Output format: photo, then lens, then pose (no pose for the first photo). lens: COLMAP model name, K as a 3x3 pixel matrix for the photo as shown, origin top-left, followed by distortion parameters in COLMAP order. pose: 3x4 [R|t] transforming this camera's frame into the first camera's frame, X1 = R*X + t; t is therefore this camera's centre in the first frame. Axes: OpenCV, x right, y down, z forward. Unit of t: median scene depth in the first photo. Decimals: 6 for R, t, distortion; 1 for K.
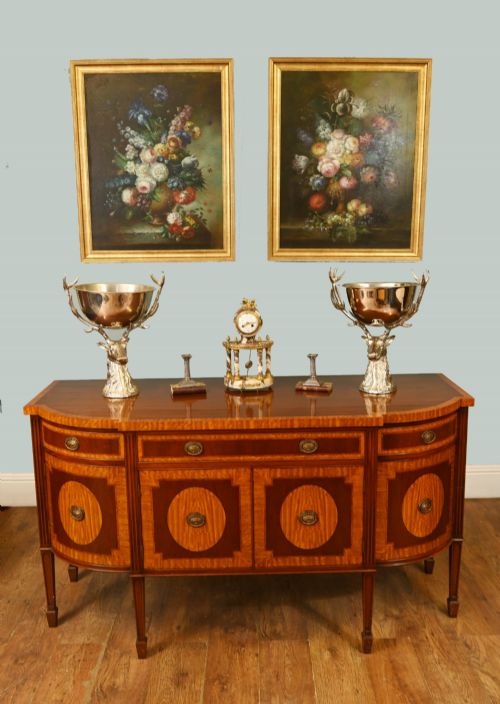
lens RADIAL K [[647.3, 0, 253.3], [0, 647.3, 321.6], [0, 0, 1]] dist [-0.080132, 0.084958]
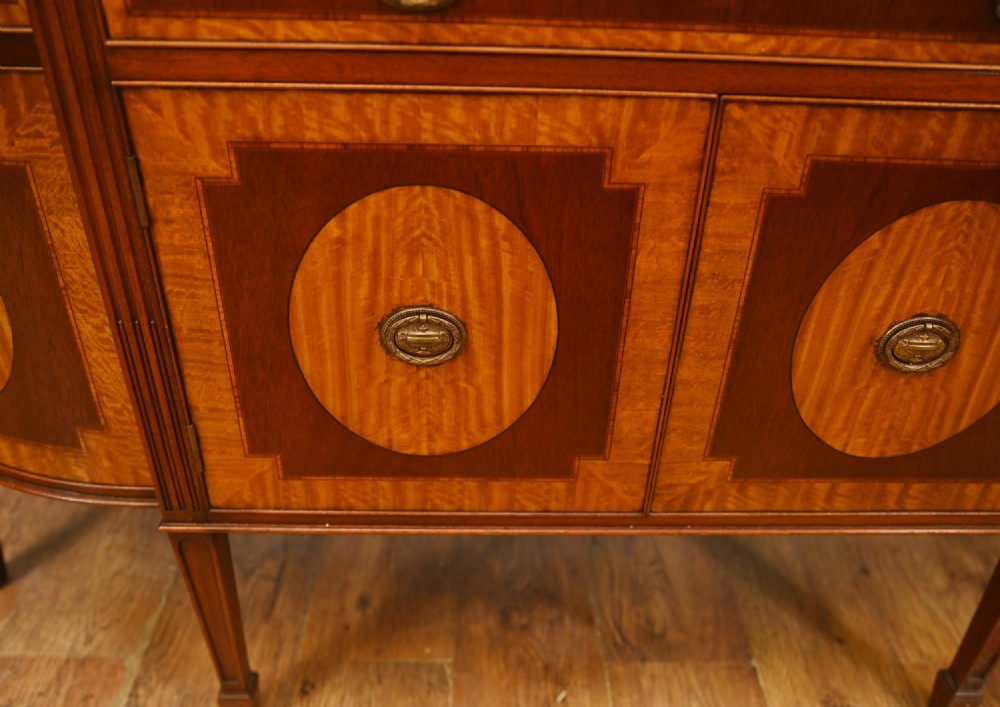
lens RADIAL K [[836.5, 0, 499.3], [0, 836.5, 347.6], [0, 0, 1]] dist [-0.078974, 0.079763]
pose [[0.998892, 0.035035, 0.031430, -0.070932], [-0.044948, 0.908185, 0.416149, 0.190417], [-0.013964, -0.417101, 0.908753, 0.730758]]
